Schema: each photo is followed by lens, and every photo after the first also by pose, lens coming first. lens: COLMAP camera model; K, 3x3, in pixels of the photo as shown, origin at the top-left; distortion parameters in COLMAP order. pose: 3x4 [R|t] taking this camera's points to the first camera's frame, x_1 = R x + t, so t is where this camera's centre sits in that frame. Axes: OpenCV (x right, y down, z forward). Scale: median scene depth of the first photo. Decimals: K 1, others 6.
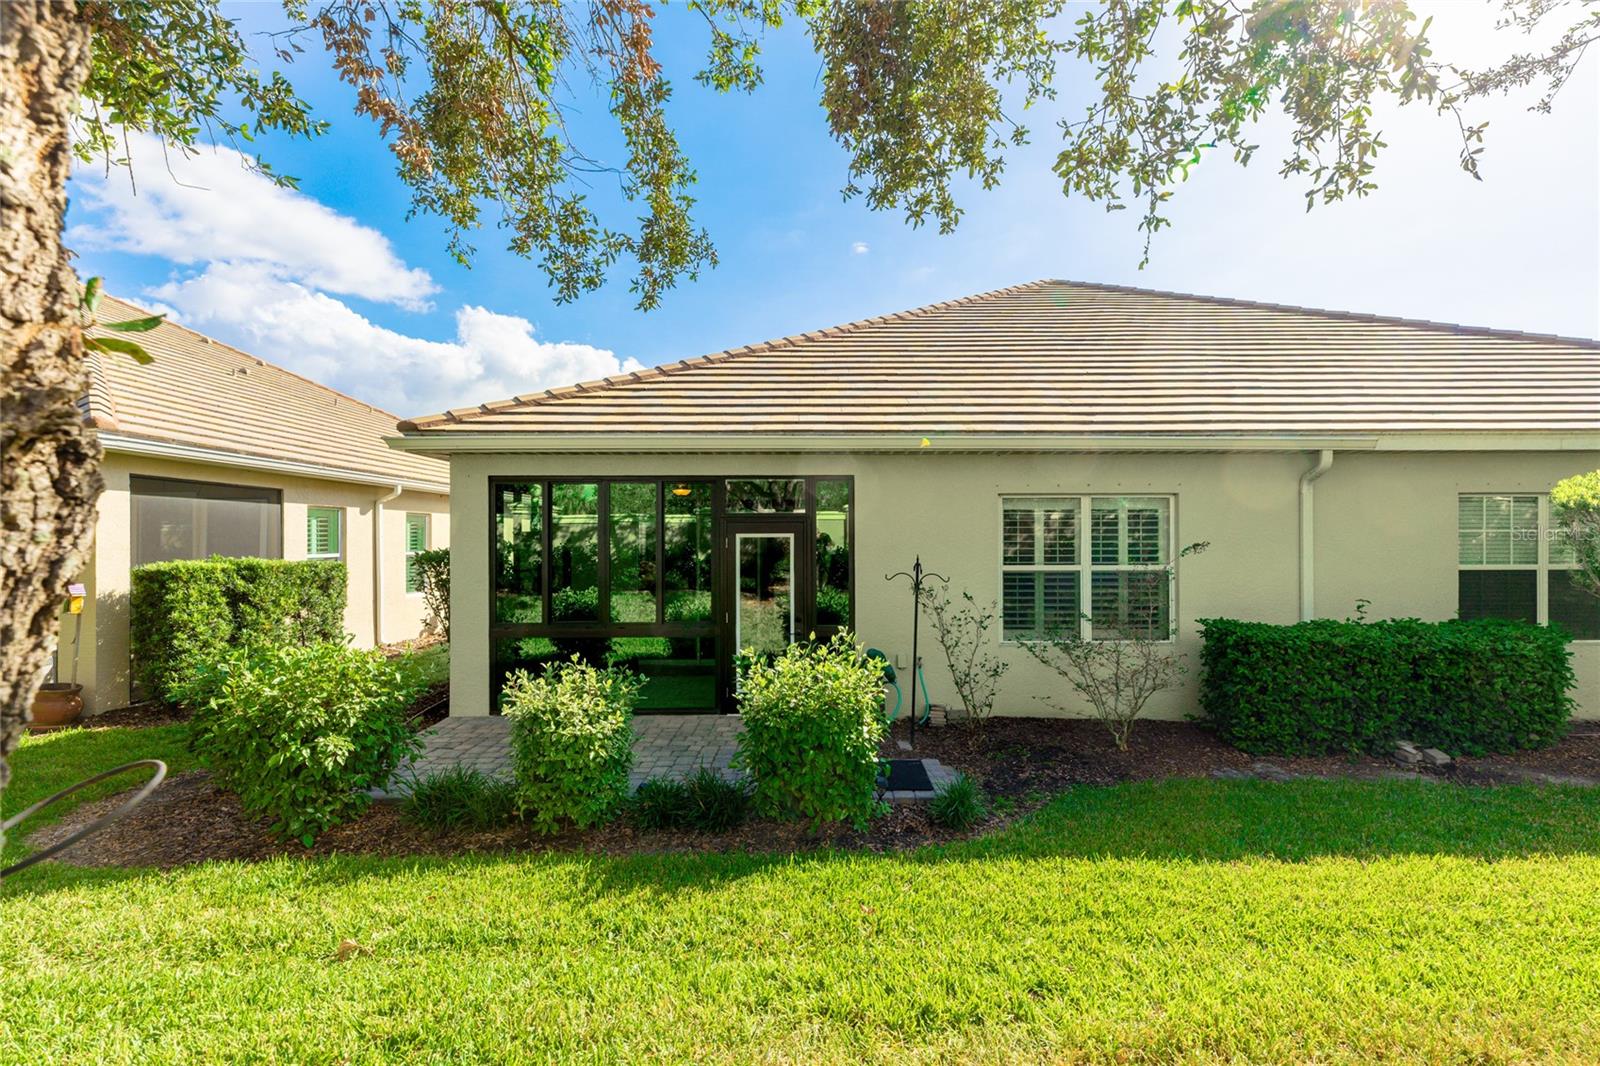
lens RADIAL K [[735.8, 0, 799.2], [0, 735.8, 550.8], [0, 0, 1]] dist [0.000437, 0.000009]
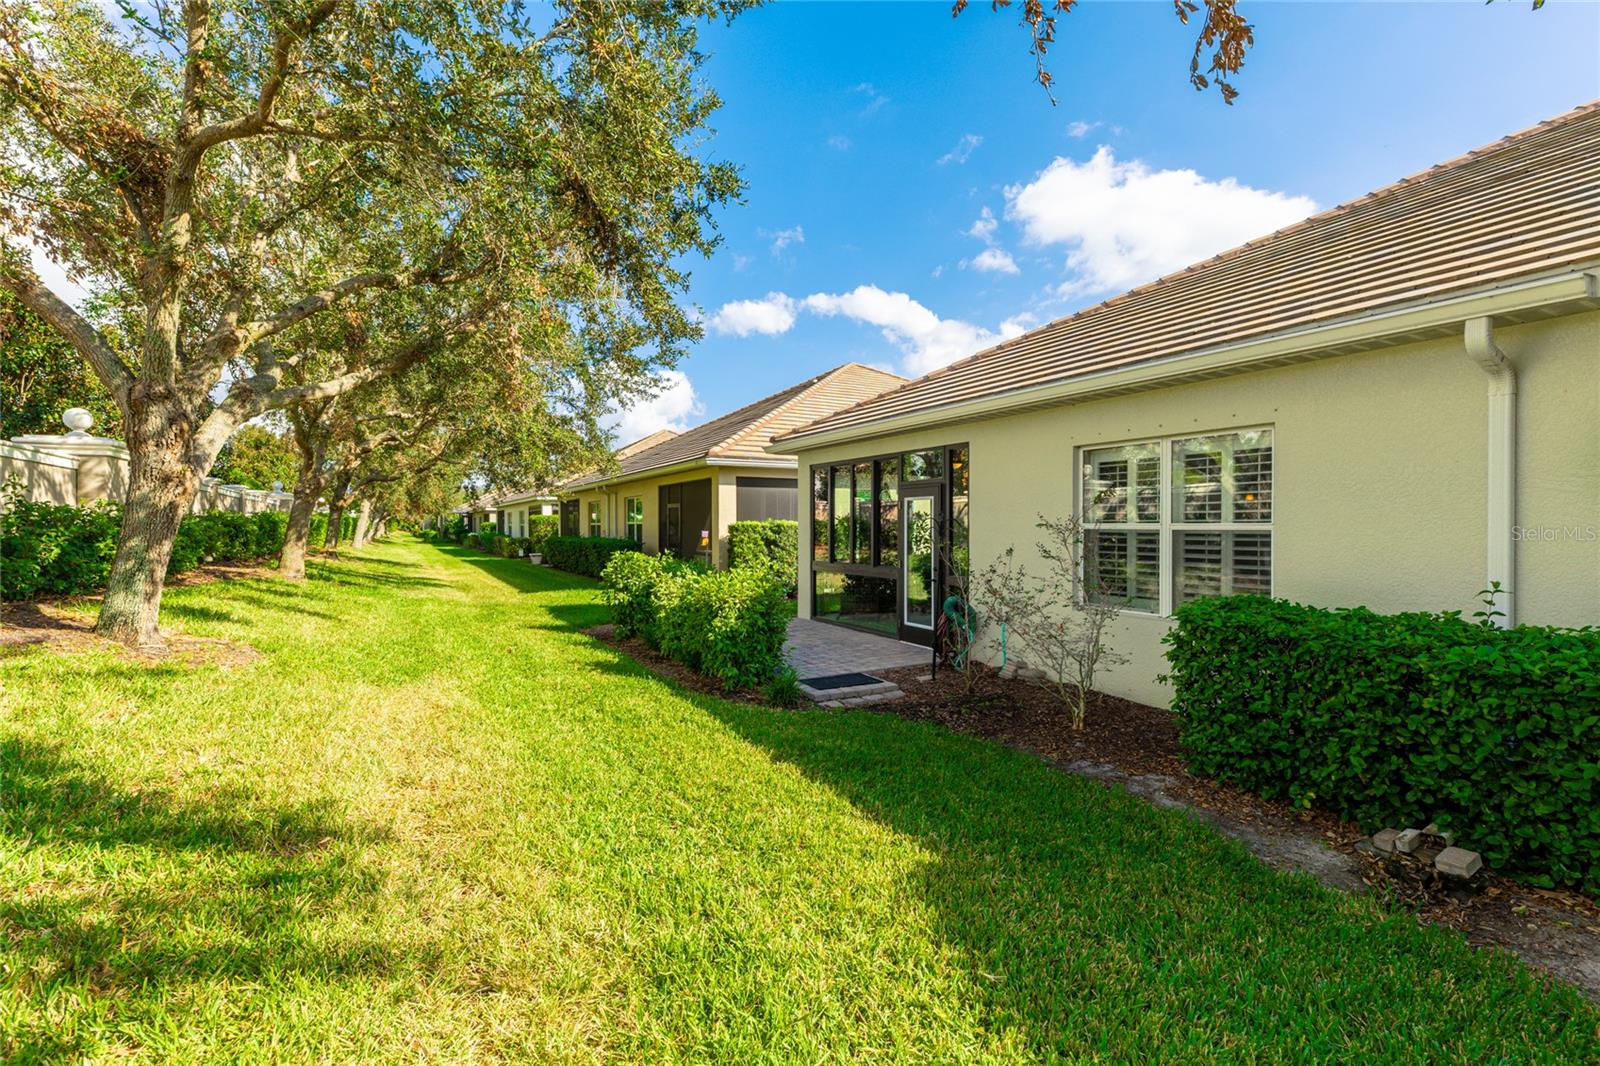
lens RADIAL K [[745.9, 0, 792.4], [0, 745.9, 523.2], [0, 0, 1]] dist [-0.000682, -0.000386]
pose [[0.464560, -0.001747, -0.885540, 0.933927], [0.005621, 0.999984, 0.000976, 0.017807], [0.885524, -0.005431, 0.464562, 0.242867]]
